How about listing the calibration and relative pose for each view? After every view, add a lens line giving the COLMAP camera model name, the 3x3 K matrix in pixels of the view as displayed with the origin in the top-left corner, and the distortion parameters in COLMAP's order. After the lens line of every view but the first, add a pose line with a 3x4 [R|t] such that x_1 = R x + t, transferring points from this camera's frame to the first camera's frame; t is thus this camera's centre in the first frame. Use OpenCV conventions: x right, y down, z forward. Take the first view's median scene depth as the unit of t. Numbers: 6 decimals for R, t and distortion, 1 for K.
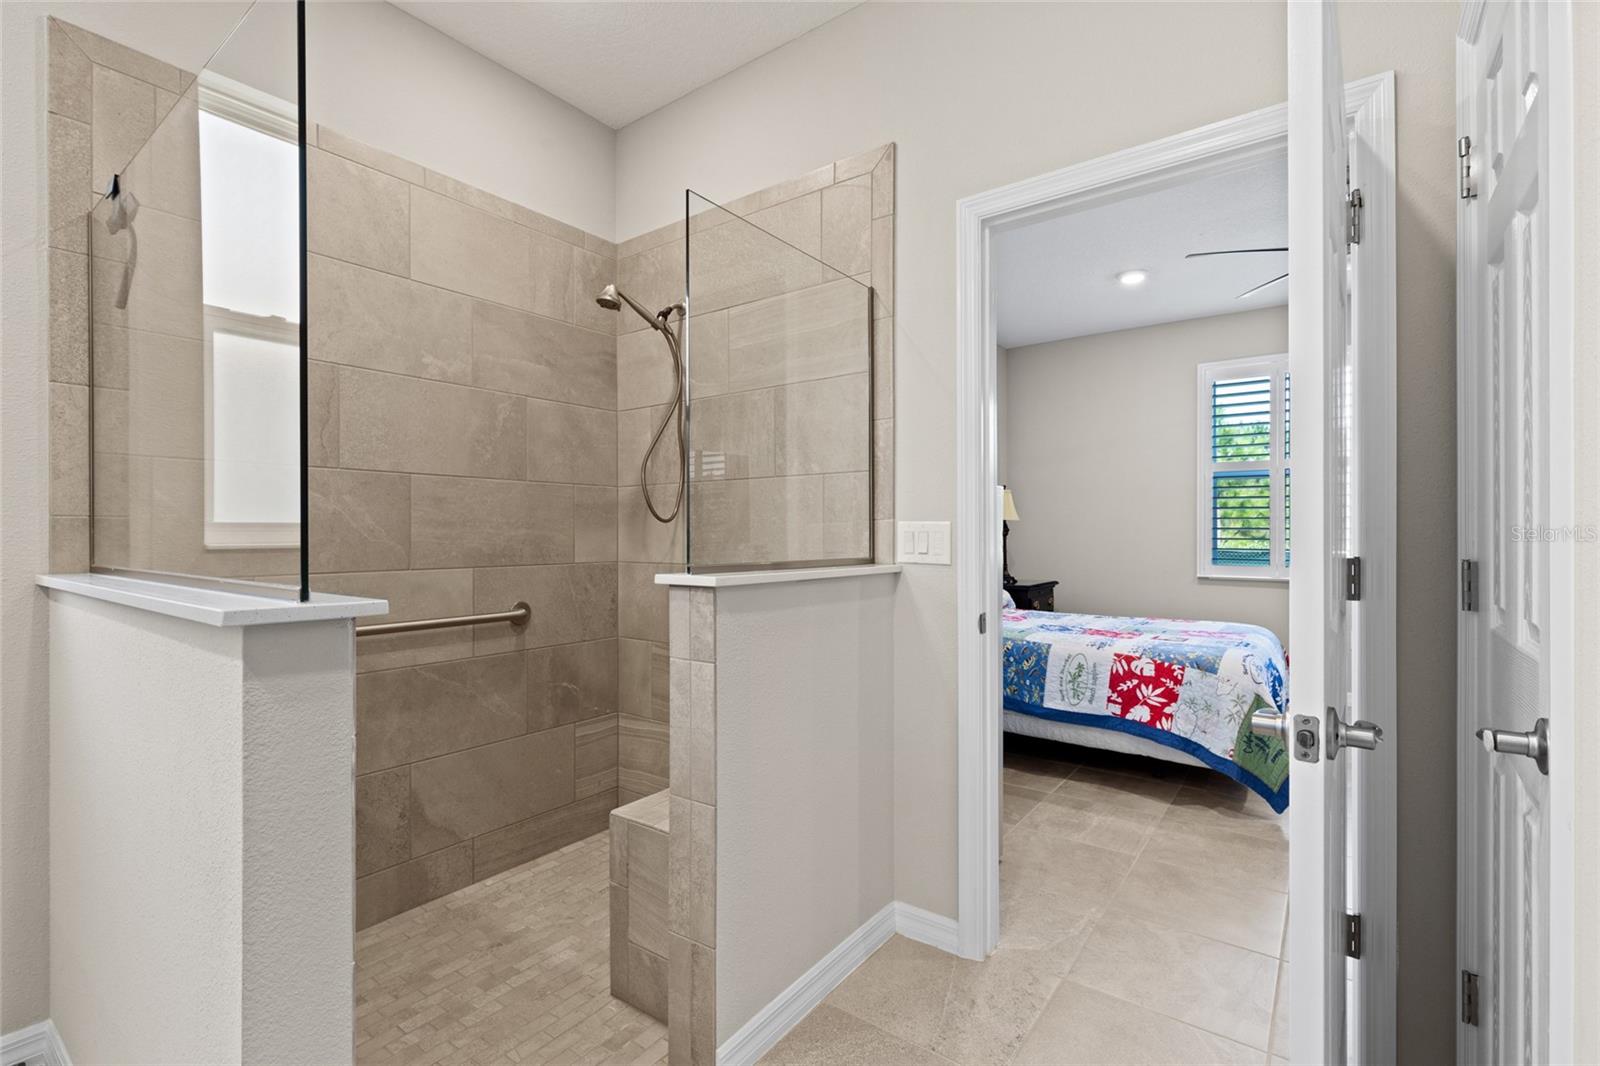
lens RADIAL K [[720.3, 0, 790.5], [0, 720.3, 531.2], [0, 0, 1]] dist [0.001418, -0.000648]
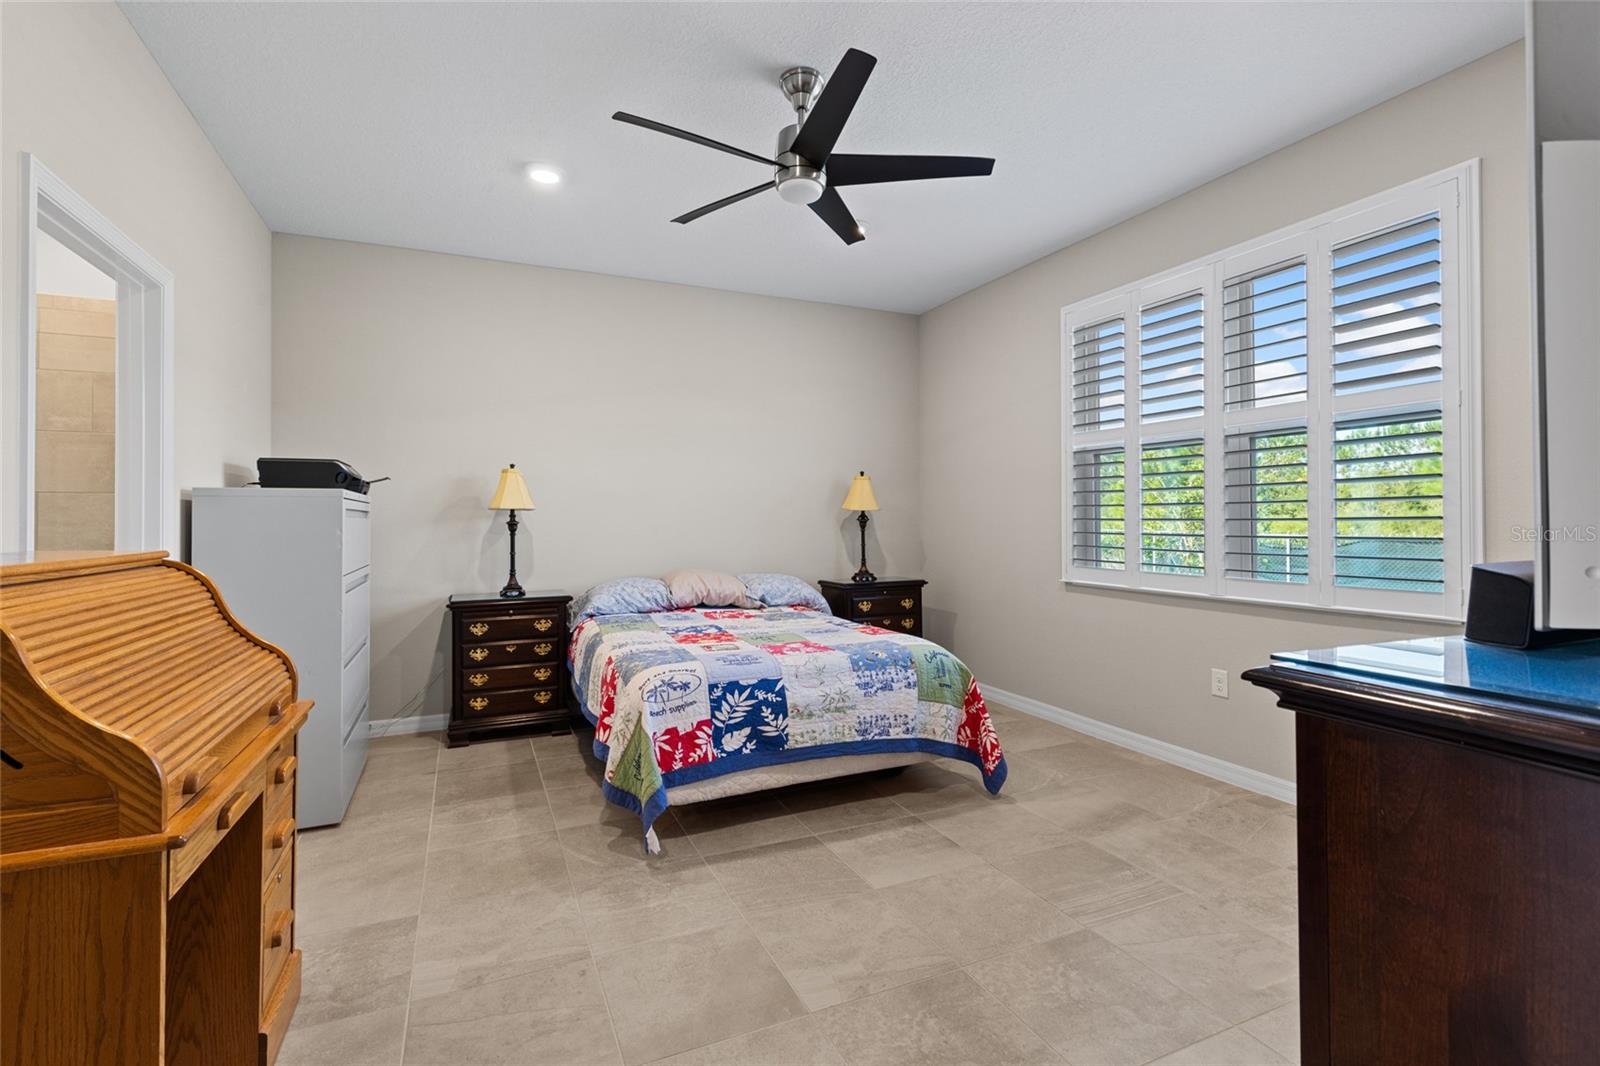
lens RADIAL K [[724.7, 0, 791.2], [0, 724.7, 513.6], [0, 0, 1]] dist [0.005902, -0.000651]
pose [[0.870496, -0.007808, -0.492113, 1.210227], [0.005988, 0.999968, -0.005274, -0.012144], [0.492139, 0.001644, 0.870515, 0.309679]]
